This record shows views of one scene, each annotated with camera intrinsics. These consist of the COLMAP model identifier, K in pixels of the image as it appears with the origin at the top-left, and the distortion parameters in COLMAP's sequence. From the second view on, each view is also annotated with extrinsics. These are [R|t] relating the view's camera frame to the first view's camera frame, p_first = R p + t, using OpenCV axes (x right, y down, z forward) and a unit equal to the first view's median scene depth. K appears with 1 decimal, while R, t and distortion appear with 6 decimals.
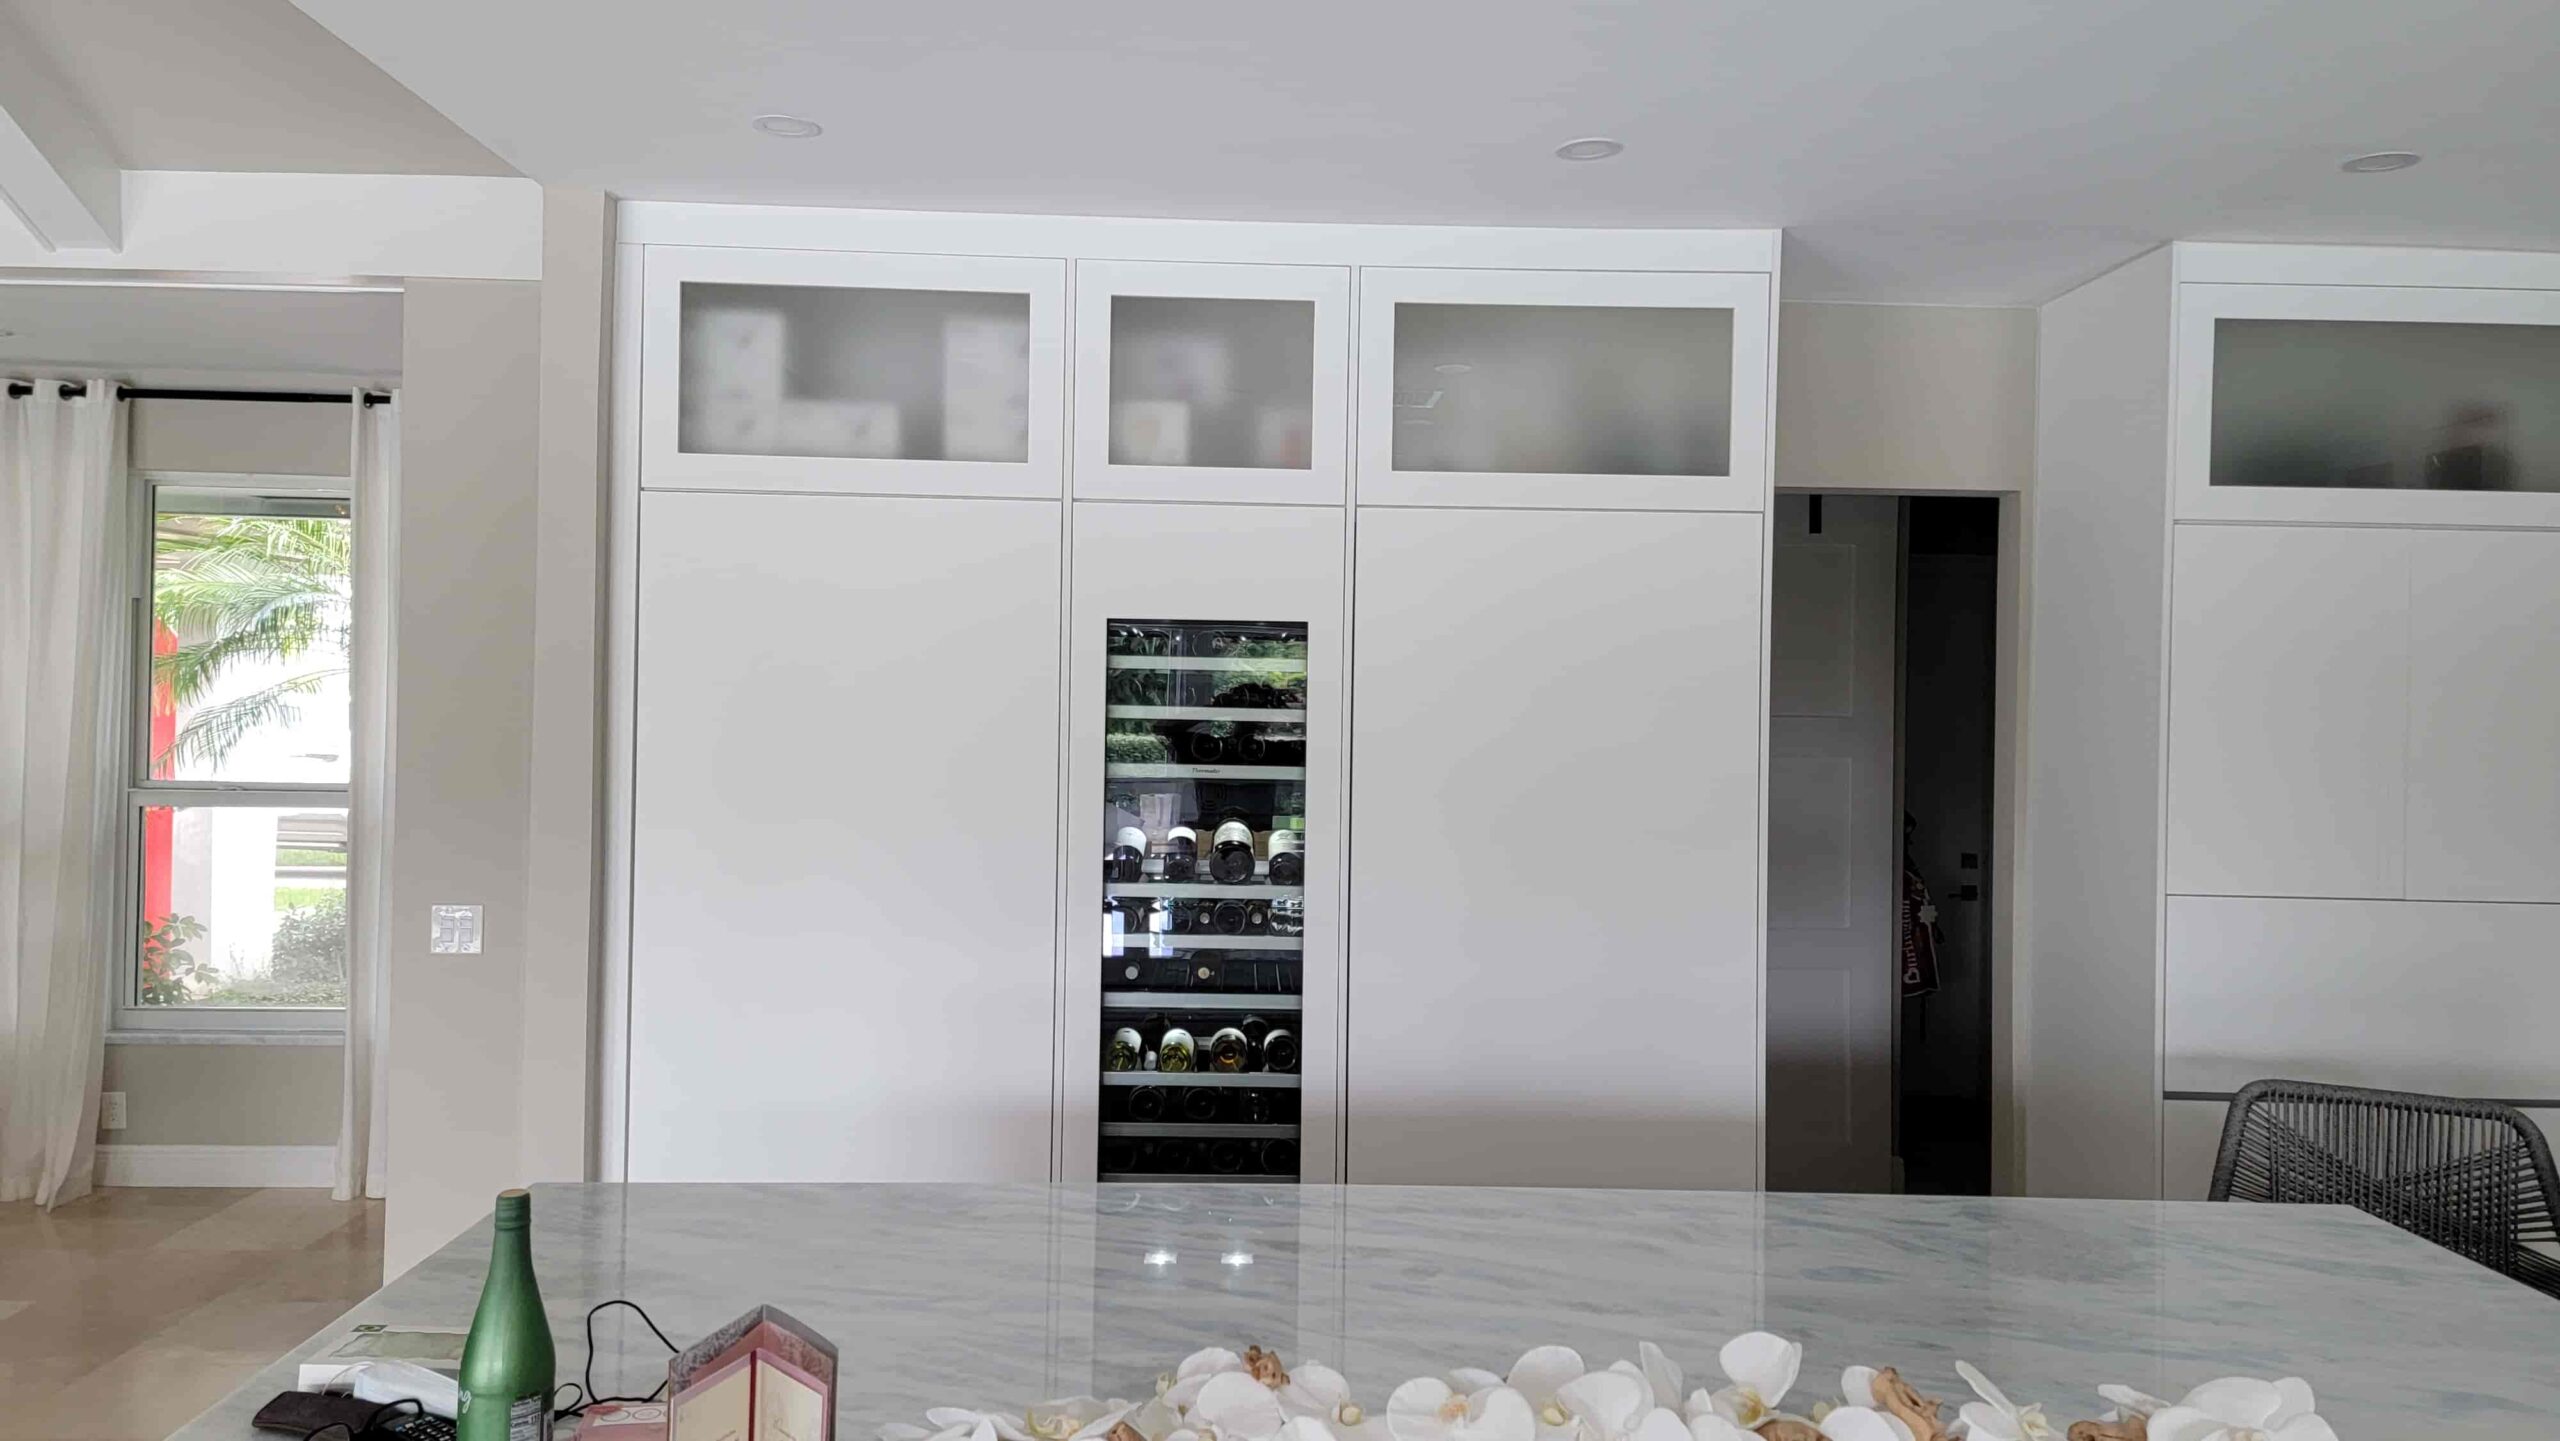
lens RADIAL K [[1733.5, 0, 1295.1], [0, 1733.5, 700.1], [0, 0, 1]] dist [0.058986, -0.034833]
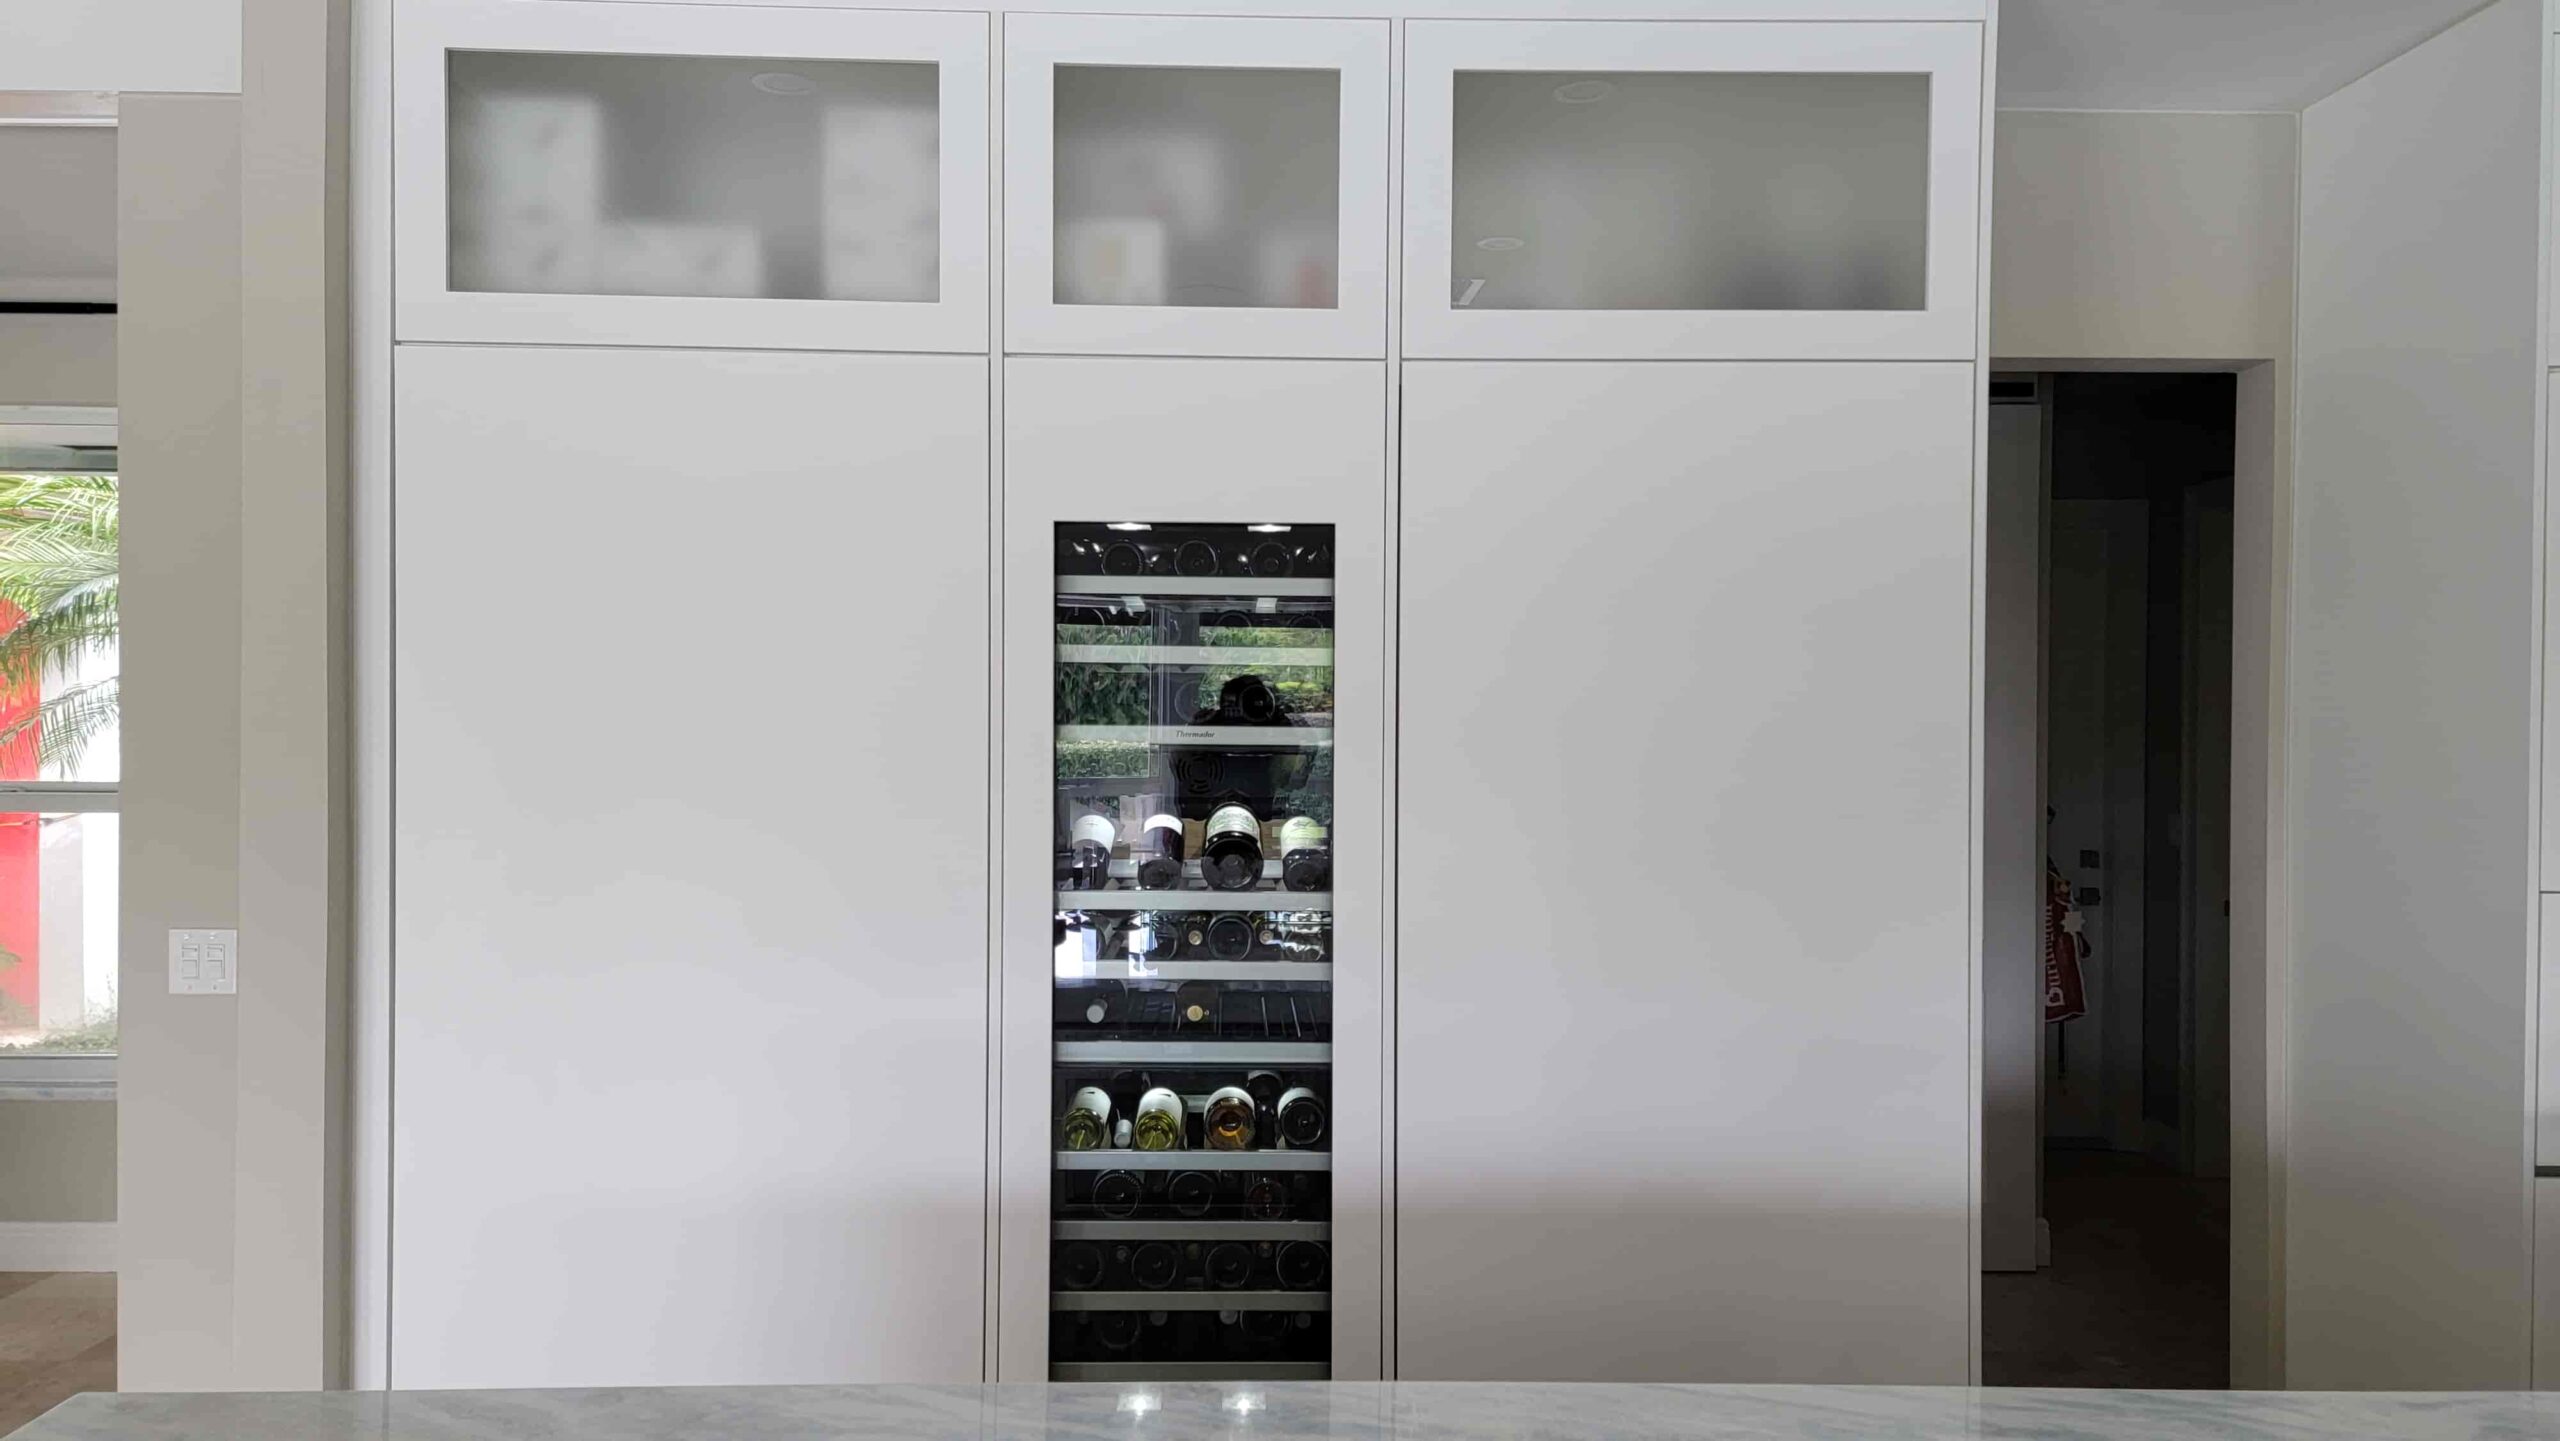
lens RADIAL K [[1733.5, 0, 1283.2], [0, 1733.5, 739.7], [0, 0, 1]] dist [0.058986, -0.034833]
pose [[0.999952, -0.009753, 0.000176, -0.014832], [0.009750, 0.999851, 0.014246, 0.033469], [-0.000315, -0.014243, 0.999899, 0.279158]]
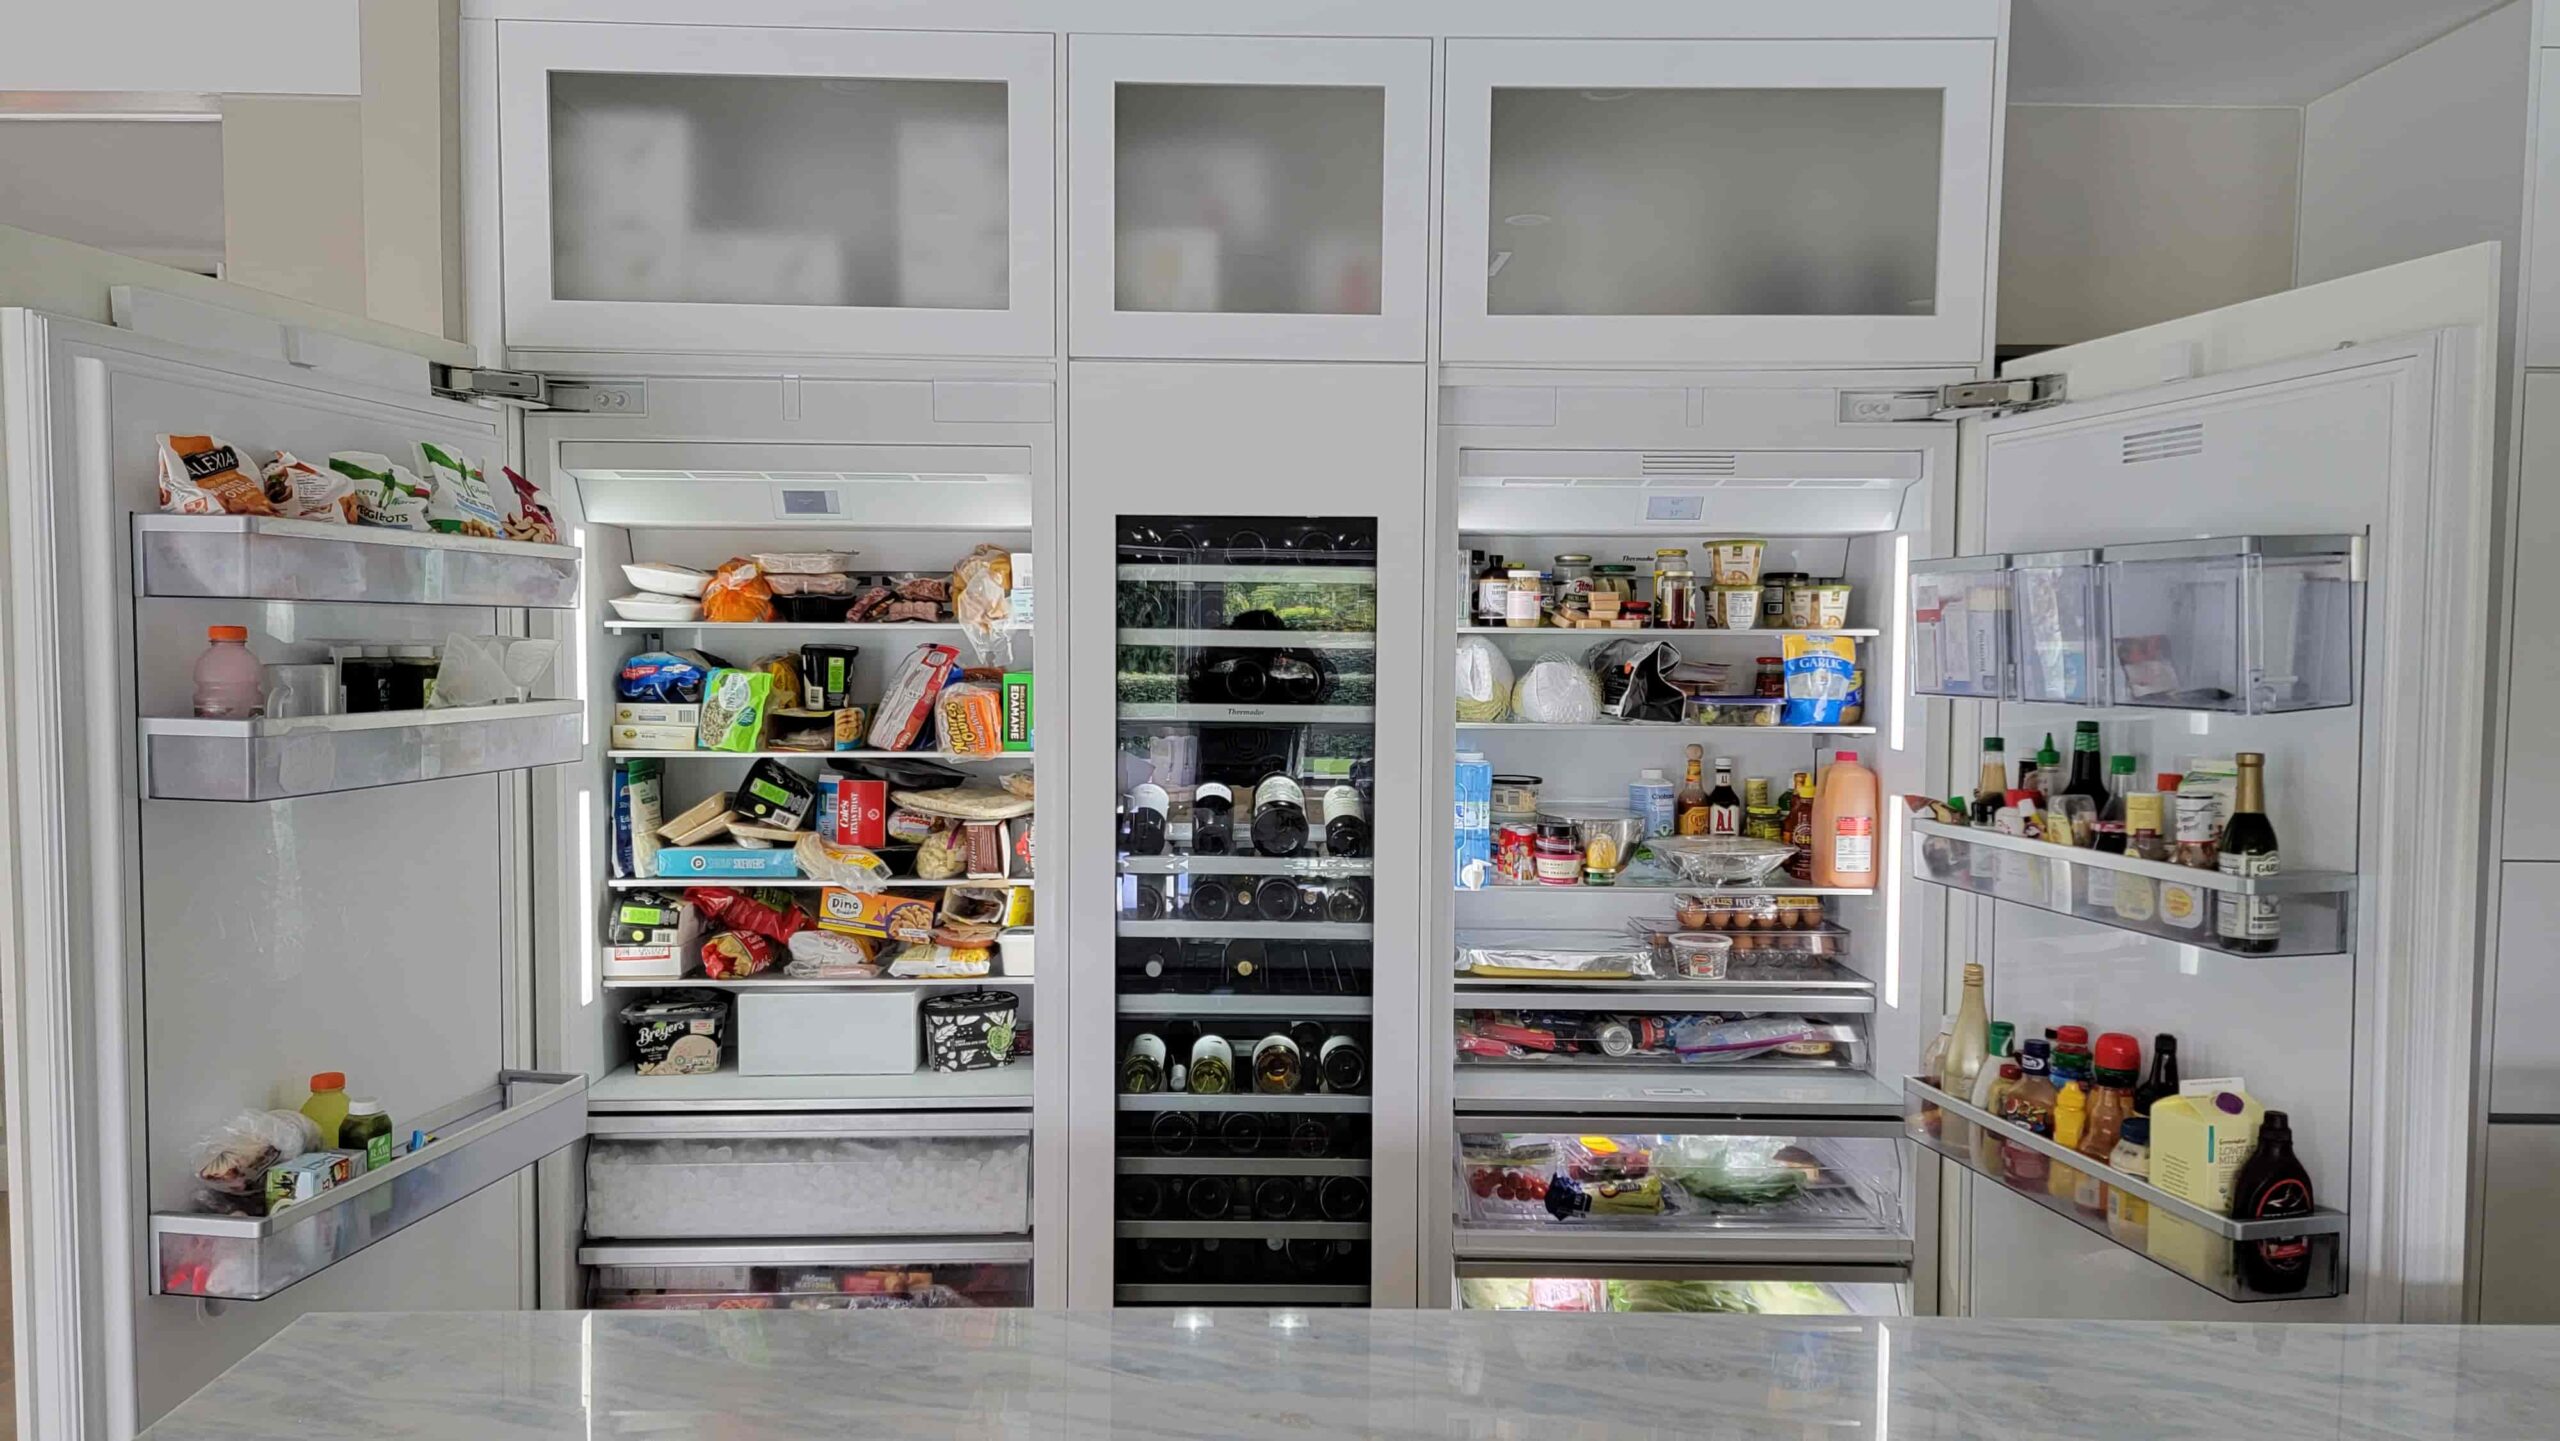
lens RADIAL K [[1733.5, 0, 1273.2], [0, 1733.5, 739.6], [0, 0, 1]] dist [0.058986, -0.034833]
pose [[0.999876, -0.007471, -0.013859, -0.028411], [0.008263, 0.998280, 0.058045, 0.008544], [0.013401, -0.058152, 0.998218, 0.224249]]
